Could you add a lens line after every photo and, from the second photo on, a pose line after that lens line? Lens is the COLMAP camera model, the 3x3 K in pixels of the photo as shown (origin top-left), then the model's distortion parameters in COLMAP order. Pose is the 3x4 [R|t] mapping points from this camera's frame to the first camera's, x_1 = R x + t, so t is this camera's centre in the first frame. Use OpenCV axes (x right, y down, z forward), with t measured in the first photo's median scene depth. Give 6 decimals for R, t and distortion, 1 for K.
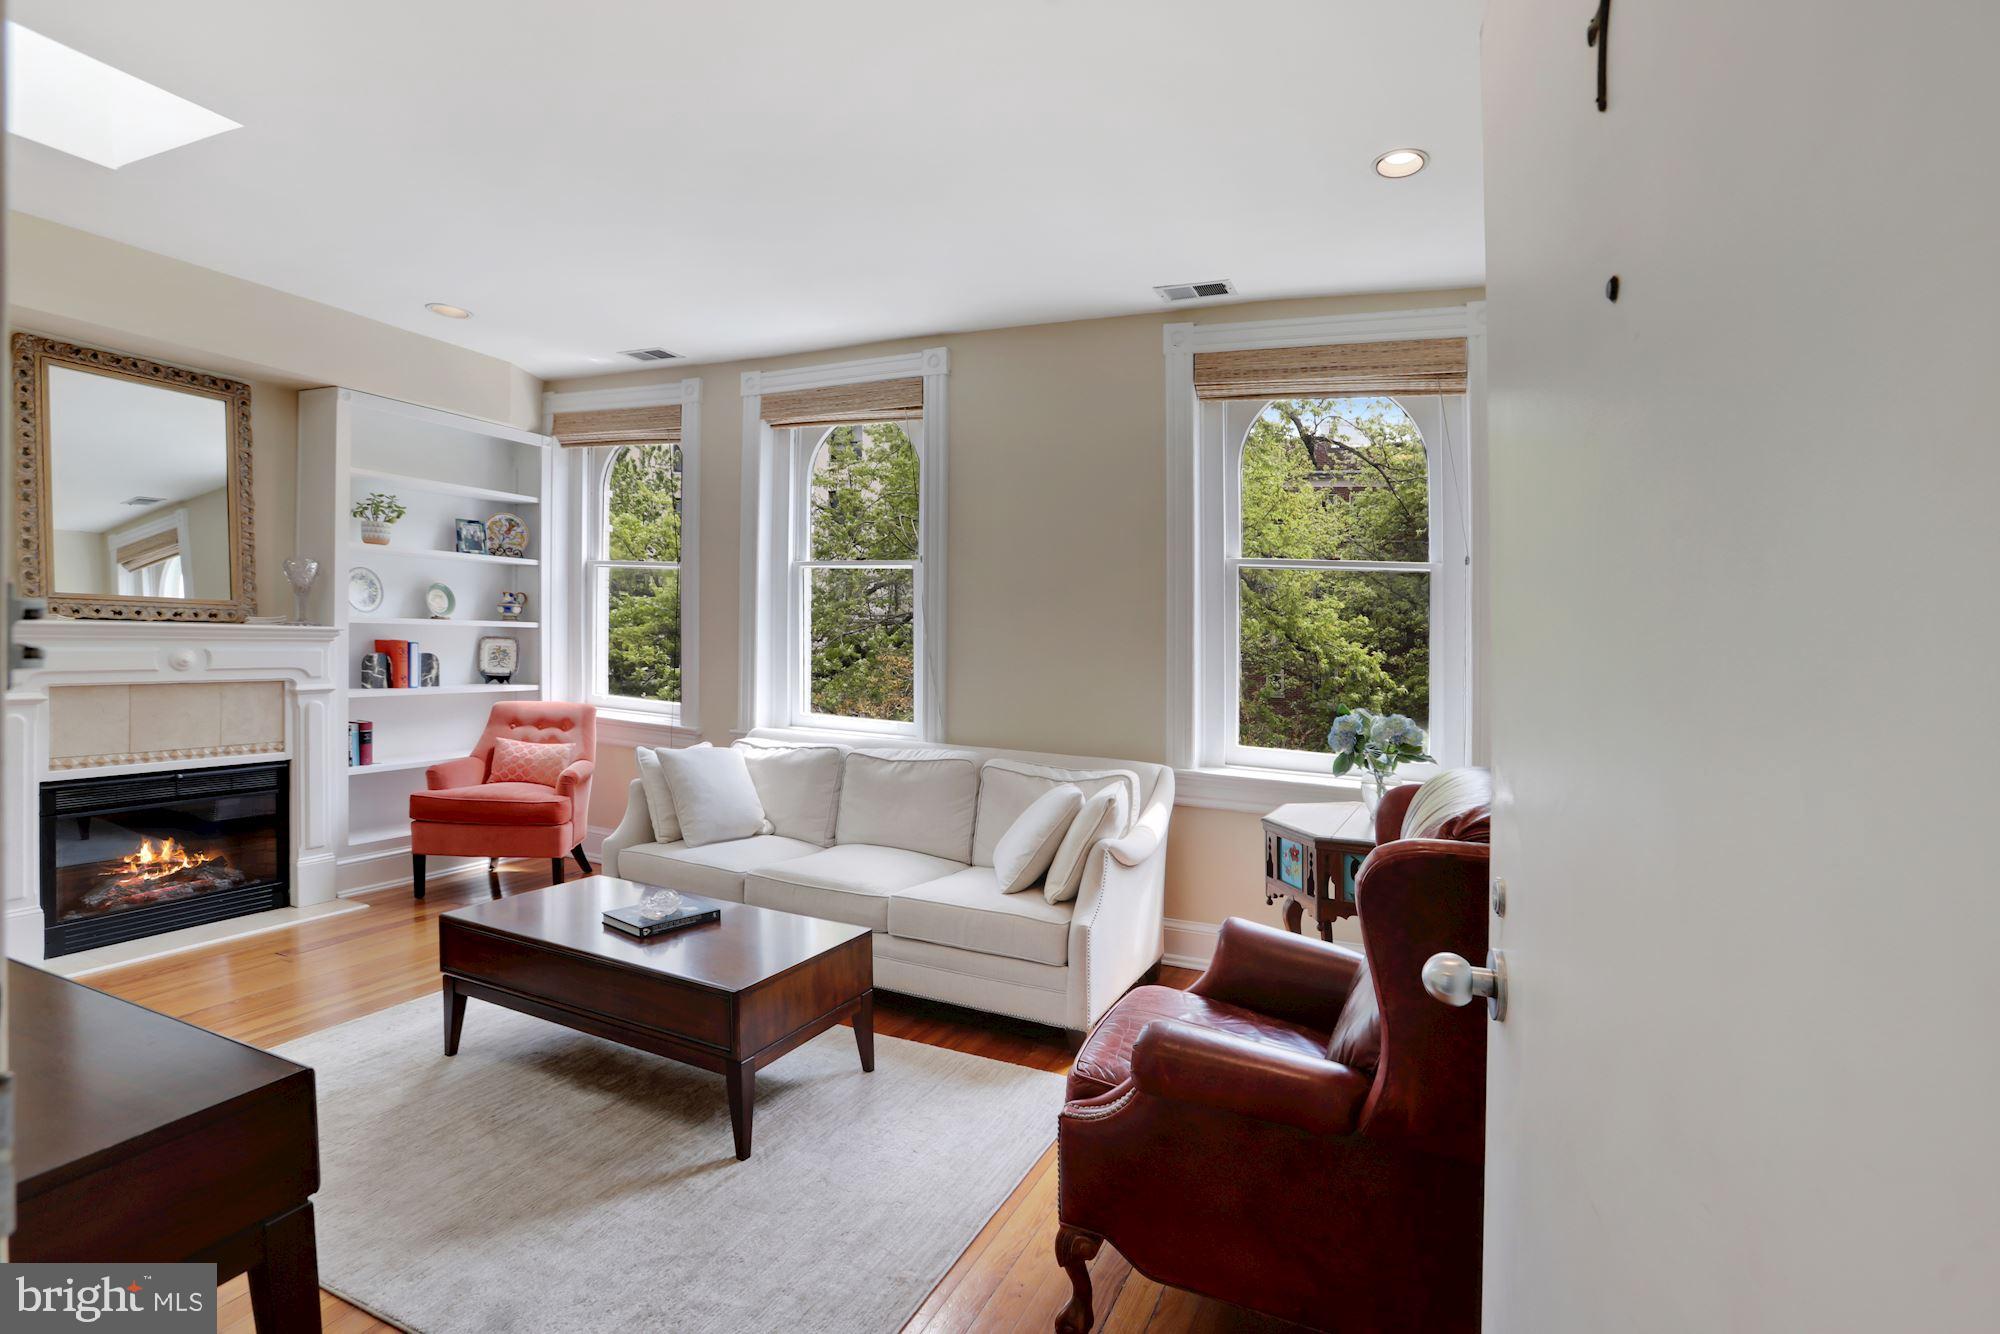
lens RADIAL K [[942.4, 0, 950.7], [0, 942.4, 624.3], [0, 0, 1]] dist [0.001450, -0.000517]
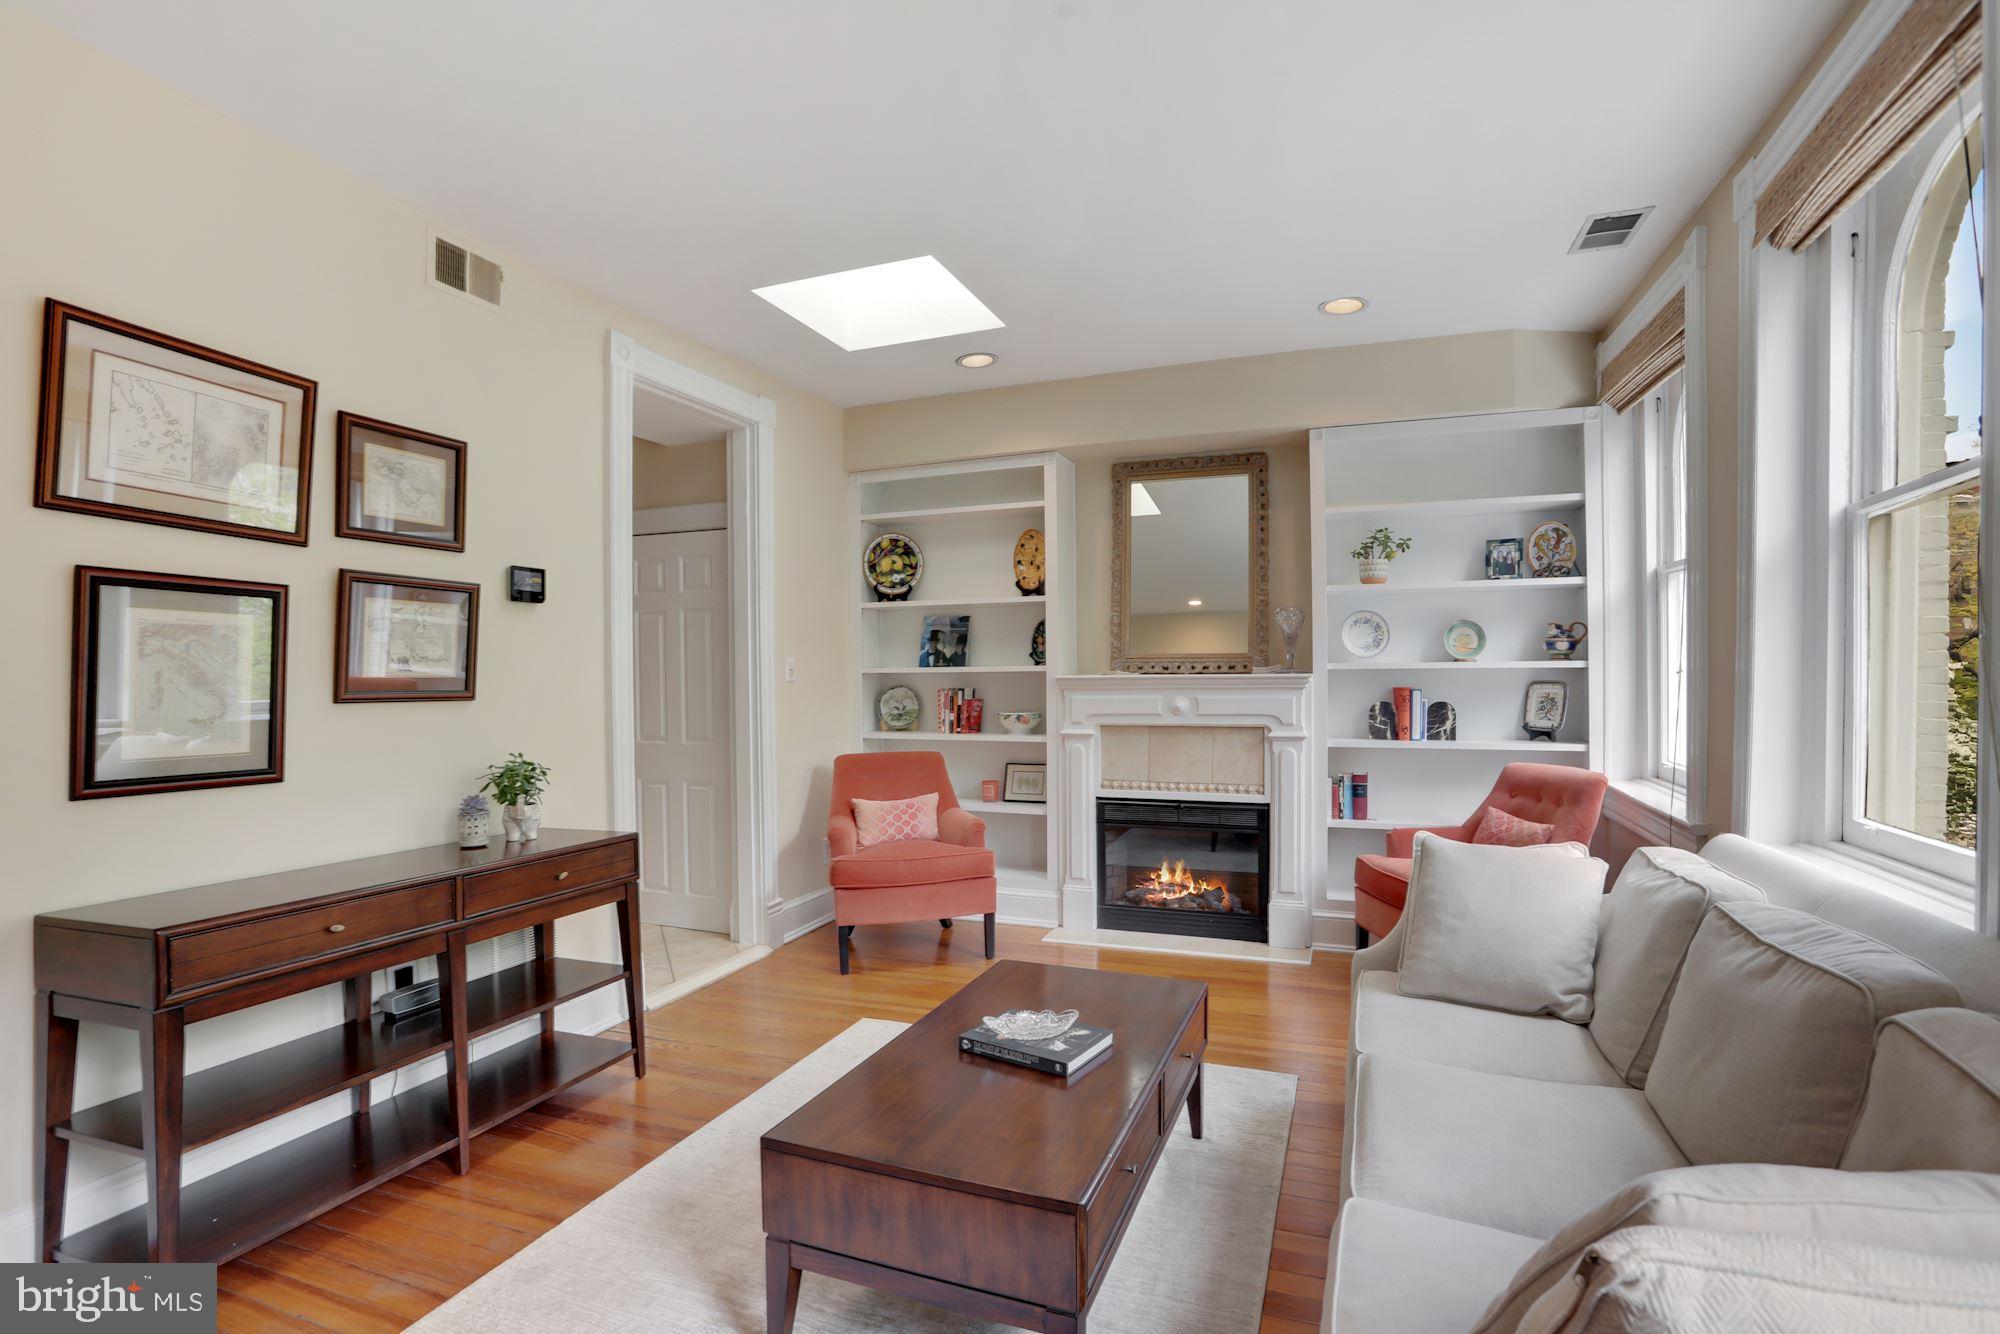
lens RADIAL K [[937.3, 0, 1008.9], [0, 937.3, 693.9], [0, 0, 1]] dist [-0.074616, 0.000305]
pose [[0.125627, -0.018994, -0.991896, 0.275029], [0.020588, 0.999651, -0.016535, 0.035524], [0.991864, -0.018344, 0.125975, 0.607518]]
